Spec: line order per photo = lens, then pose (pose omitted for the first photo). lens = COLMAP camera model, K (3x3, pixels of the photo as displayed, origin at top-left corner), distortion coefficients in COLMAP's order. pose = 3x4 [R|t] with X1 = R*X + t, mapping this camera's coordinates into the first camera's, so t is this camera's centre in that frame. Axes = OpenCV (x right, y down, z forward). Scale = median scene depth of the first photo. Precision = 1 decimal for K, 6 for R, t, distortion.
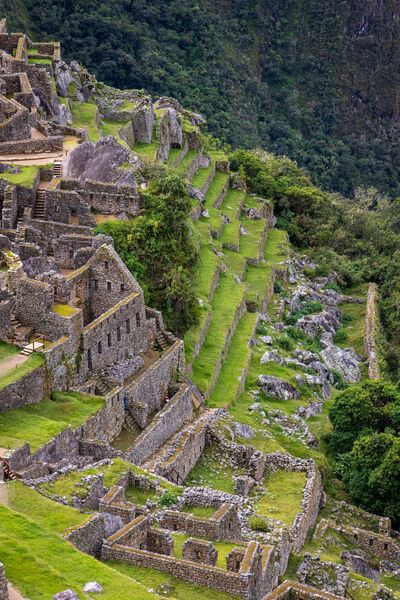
lens RADIAL K [[1753.3, 0, 181.0], [0, 1753.3, 299.9], [0, 0, 1]] dist [0.051330, 0.675321]
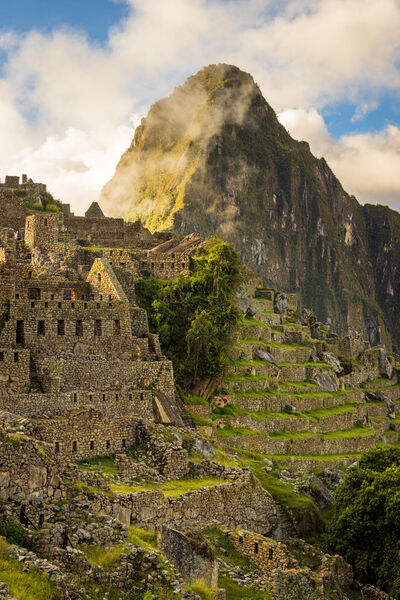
lens RADIAL K [[841.8, 0, 200.0], [0, 841.8, 300.0], [0, 0, 1]] dist [0.041685, 0.027412]
pose [[0.910494, -0.019692, -0.413053, 0.208163], [-0.135824, 0.929206, -0.343697, 0.149597], [0.390580, 0.369036, 0.843362, 0.606468]]
